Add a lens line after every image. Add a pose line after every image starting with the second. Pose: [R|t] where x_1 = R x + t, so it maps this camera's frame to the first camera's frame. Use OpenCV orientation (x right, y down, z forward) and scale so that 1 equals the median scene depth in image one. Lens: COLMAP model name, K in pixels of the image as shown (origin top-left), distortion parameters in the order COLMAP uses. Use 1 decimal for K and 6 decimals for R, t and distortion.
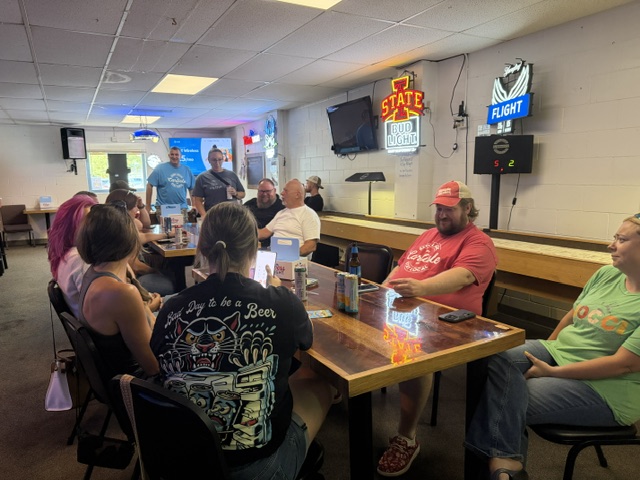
lens RADIAL K [[449.6, 0, 324.4], [0, 449.6, 242.6], [0, 0, 1]] dist [0.103096, -0.168826]
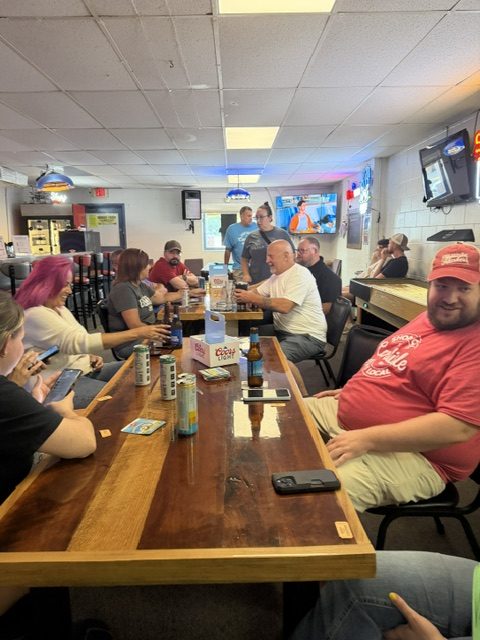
lens RADIAL K [[449.6, 0, 240.0], [0, 449.6, 320.0], [0, 0, 1]] dist [0.103096, -0.168826]
pose [[0.875944, 0.093329, -0.473298, 0.117851], [-0.073679, 0.995479, 0.059938, -0.017817], [0.476752, -0.017630, 0.878861, 0.112360]]
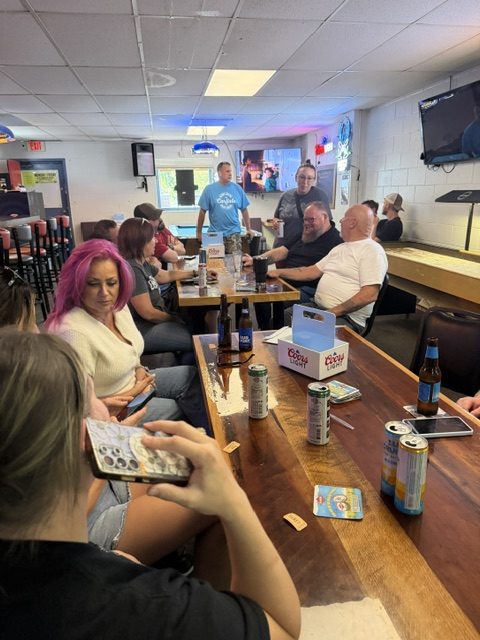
lens RADIAL K [[456.8, 0, 243.8], [0, 456.8, 321.5], [0, 0, 1]] dist [0.001728, -0.001654]
pose [[0.941142, 0.090454, -0.325682, 0.009504], [-0.045110, 0.988521, 0.144192, -0.028746], [0.334986, -0.121014, 0.934419, 0.132407]]
